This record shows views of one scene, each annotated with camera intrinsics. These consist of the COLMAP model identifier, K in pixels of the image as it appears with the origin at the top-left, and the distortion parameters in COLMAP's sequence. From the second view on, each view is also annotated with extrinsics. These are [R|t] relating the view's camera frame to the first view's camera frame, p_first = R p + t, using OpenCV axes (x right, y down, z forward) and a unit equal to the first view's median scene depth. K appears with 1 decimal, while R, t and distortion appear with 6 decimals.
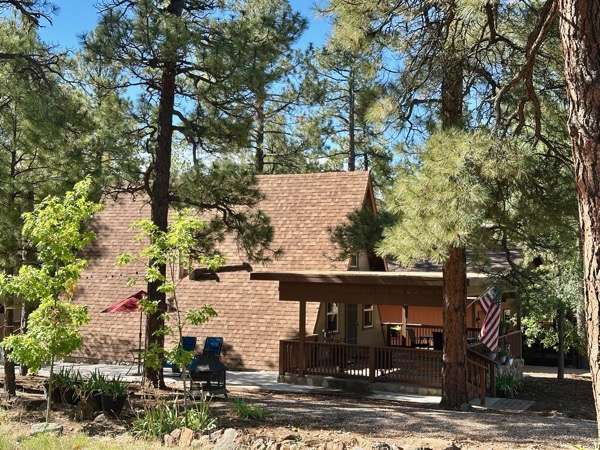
lens RADIAL K [[829.0, 0, 297.7], [0, 829.0, 223.5], [0, 0, 1]] dist [0.131916, 0.000000]
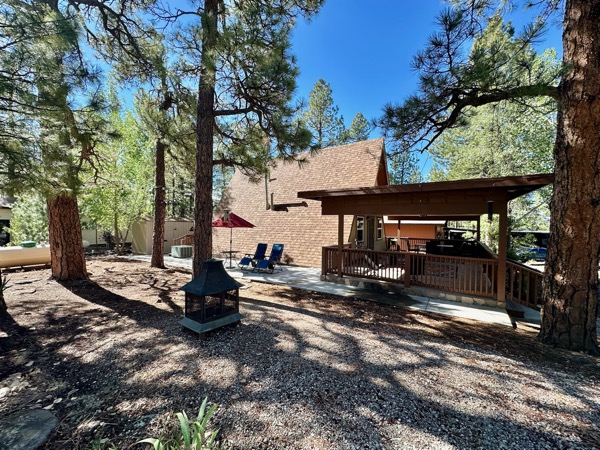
lens RADIAL K [[237.5, 0, 304.9], [0, 237.5, 226.2], [0, 0, 1]] dist [-0.001296, 0.000972]
pose [[0.992169, -0.001775, -0.124889, -0.002684], [0.009123, 0.998258, 0.058287, 0.080077], [0.124568, -0.058970, 0.990457, 0.586506]]
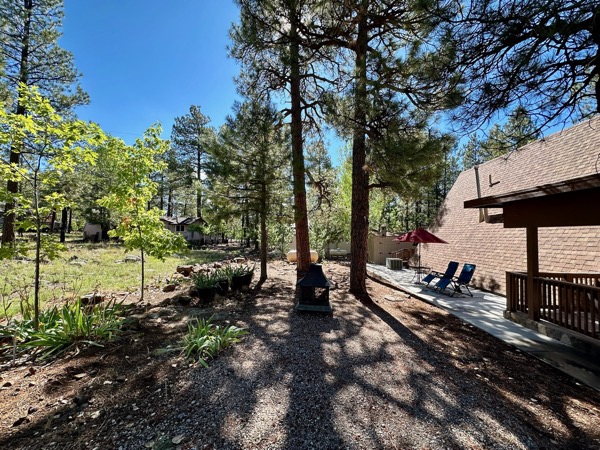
lens RADIAL K [[237.5, 0, 301.0], [0, 237.5, 230.4], [0, 0, 1]] dist [-0.001296, 0.000972]
pose [[0.421788, -0.027996, -0.906262, 0.105917], [0.039916, 0.999127, -0.012287, 0.080956], [0.905815, -0.030992, 0.422538, 0.622982]]
